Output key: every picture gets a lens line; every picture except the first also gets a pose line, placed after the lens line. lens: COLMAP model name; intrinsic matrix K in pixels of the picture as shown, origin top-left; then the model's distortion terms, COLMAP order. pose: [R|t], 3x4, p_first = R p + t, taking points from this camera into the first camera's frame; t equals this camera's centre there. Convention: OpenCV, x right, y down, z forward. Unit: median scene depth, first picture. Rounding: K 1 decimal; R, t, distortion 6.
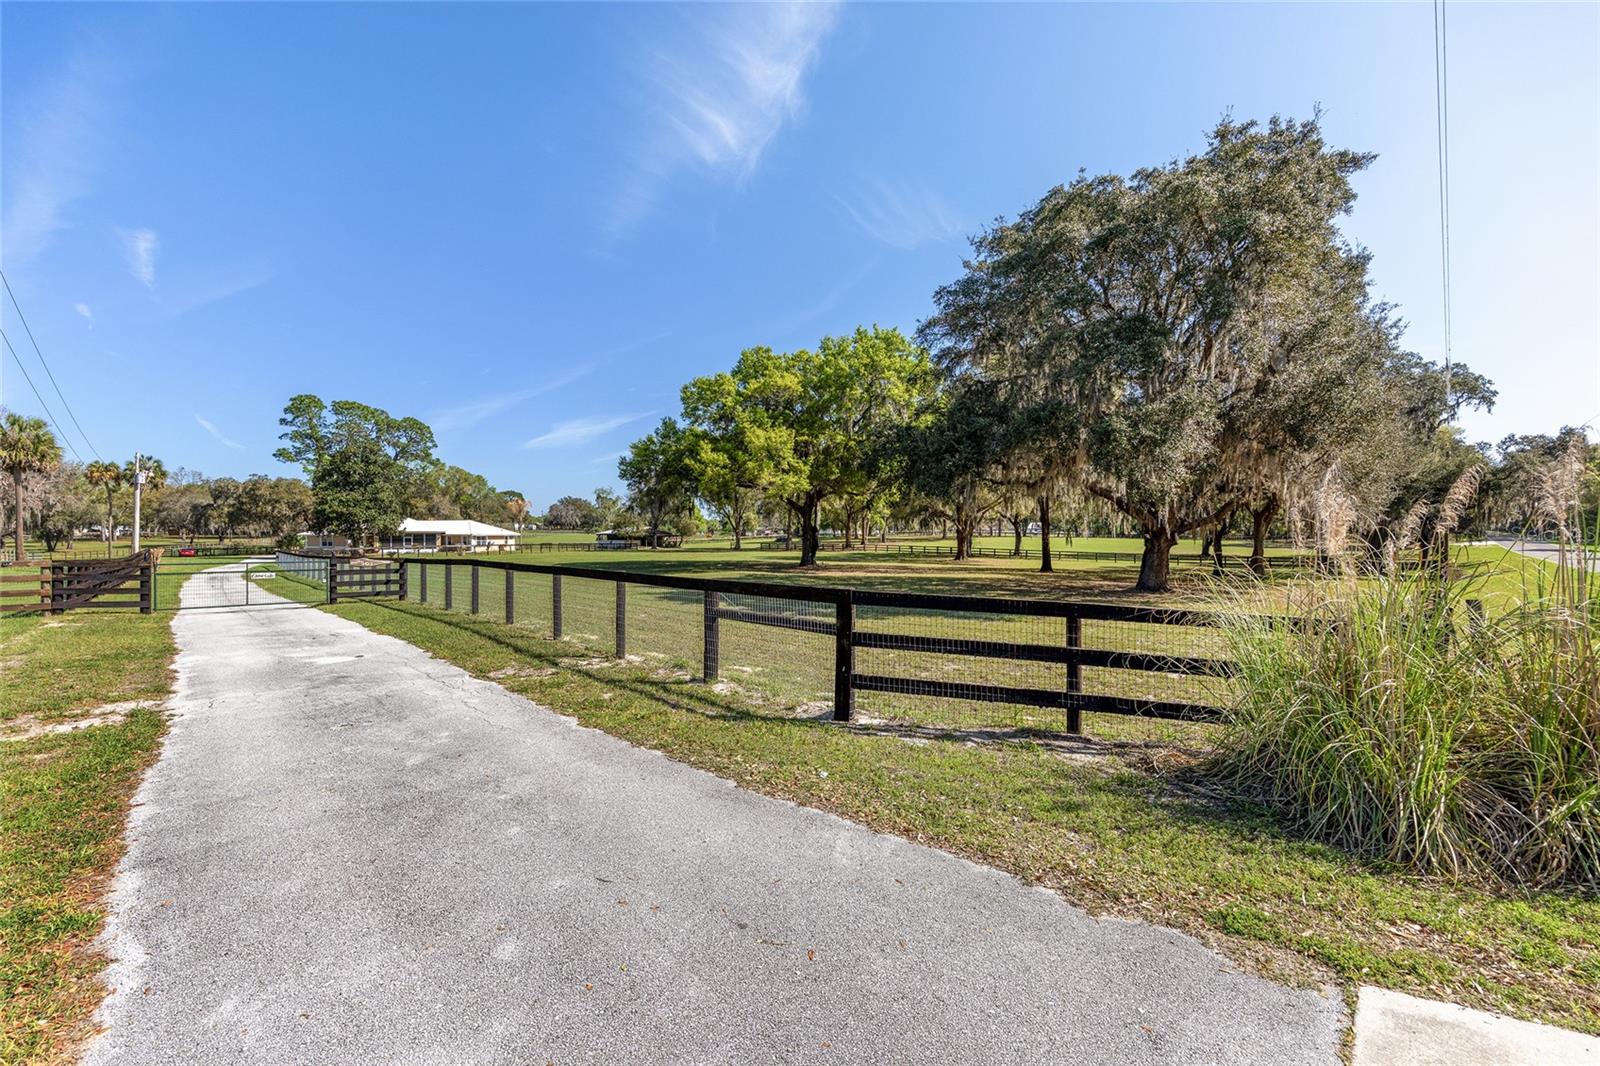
lens RADIAL K [[613.4, 0, 800.0], [0, 613.4, 533.0], [0, 0, 1]] dist [-0.007413, 0.000278]
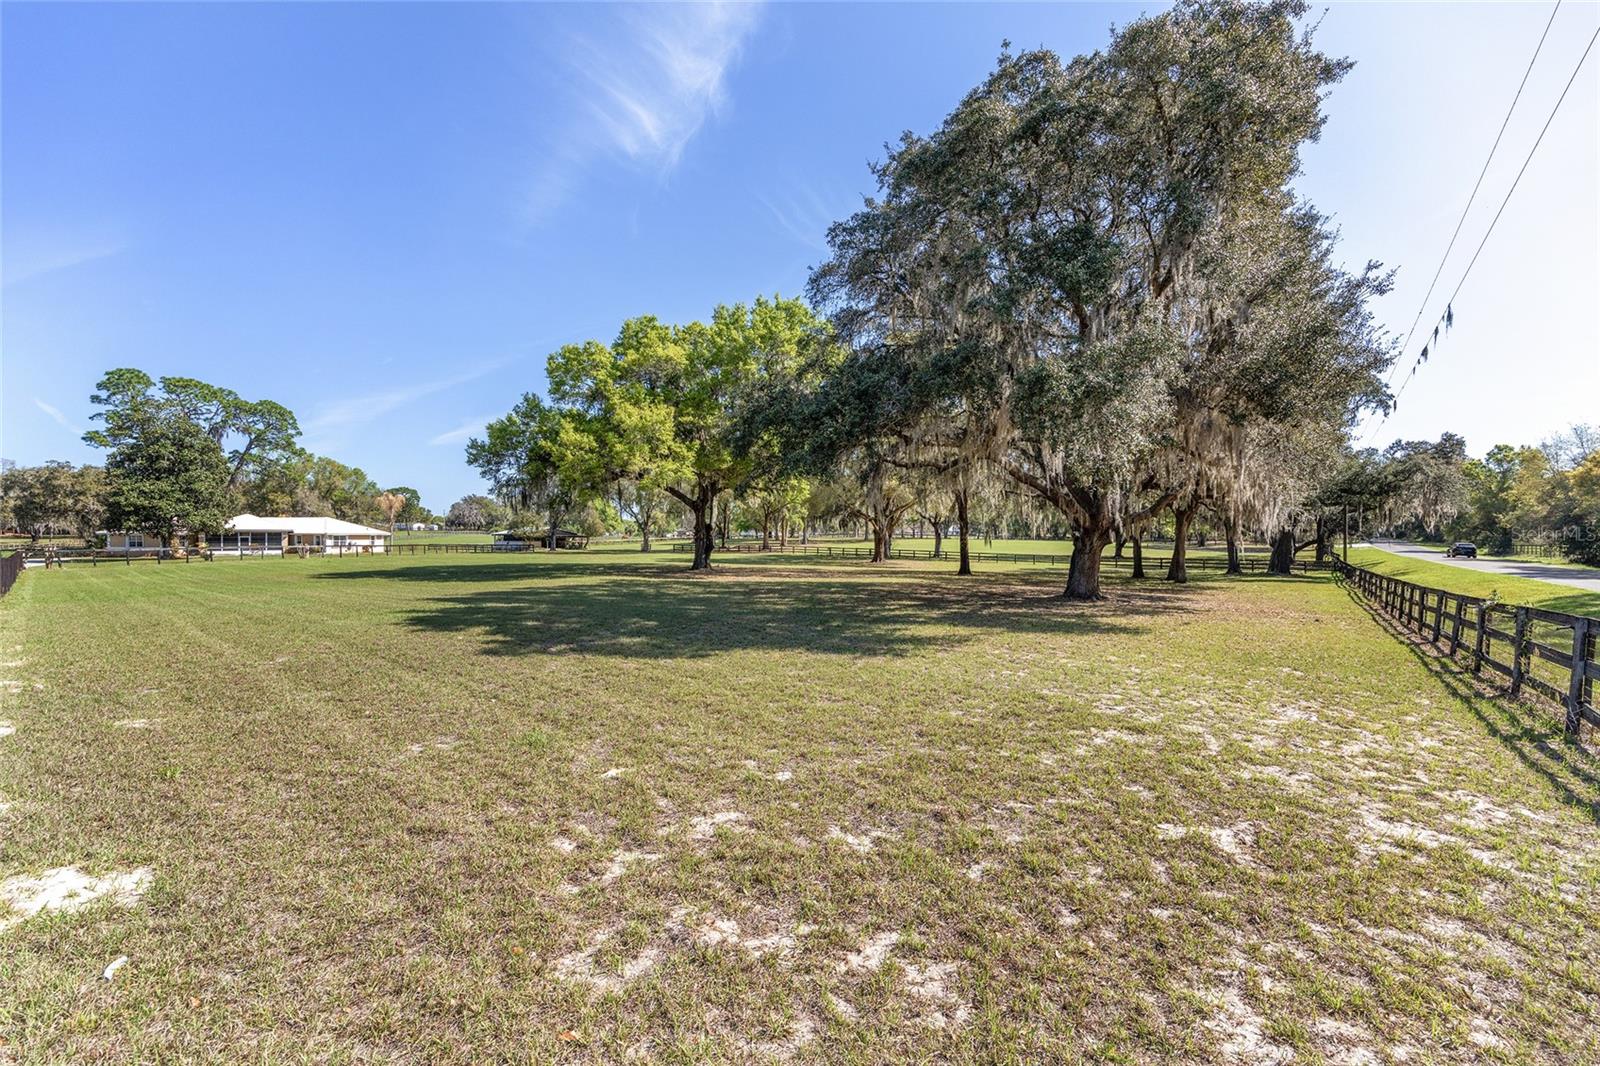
lens RADIAL K [[613.4, 0, 800.0], [0, 613.4, 533.0], [0, 0, 1]] dist [-0.007413, 0.000278]
pose [[0.993271, 0.003850, 0.115750, 0.049222], [-0.003413, 0.999986, -0.003973, 0.004663], [-0.115764, 0.003552, 0.993270, 0.111286]]
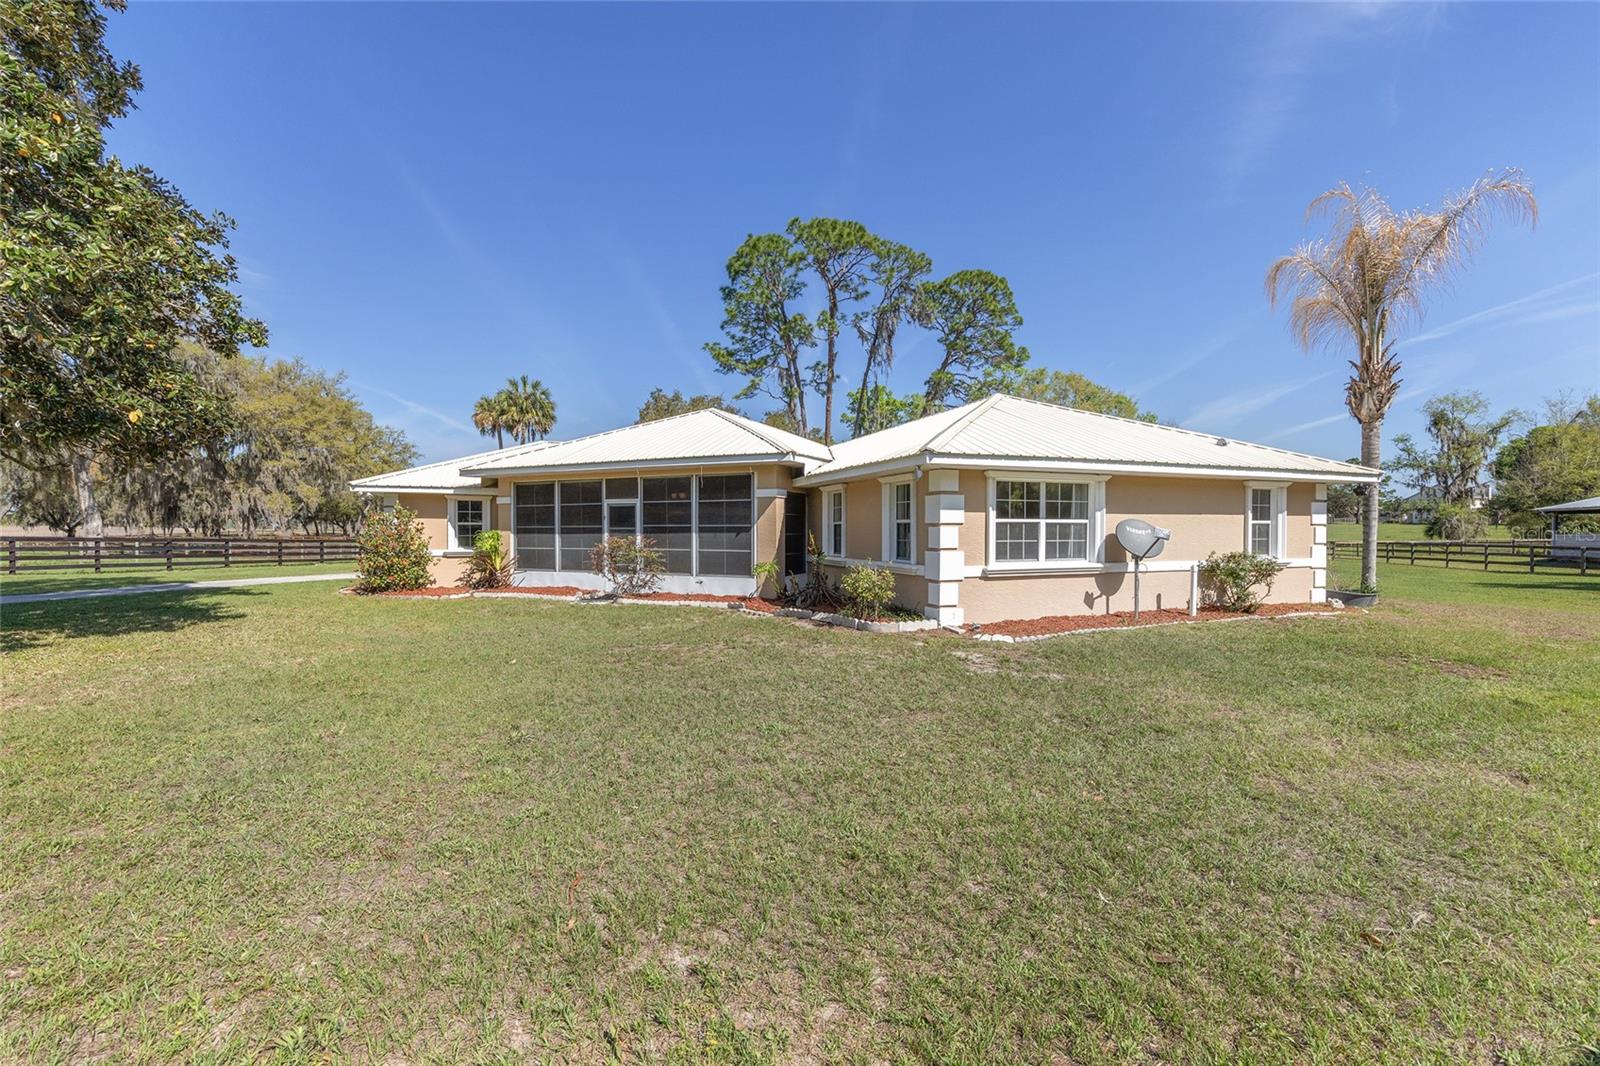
lens RADIAL K [[613.4, 0, 800.0], [0, 613.4, 533.0], [0, 0, 1]] dist [-0.007413, 0.000278]
pose [[0.552779, 0.009029, -0.833279, -0.795027], [-0.000191, 0.999943, 0.010709, 0.024030], [0.833328, -0.005760, 0.552749, 1.584977]]
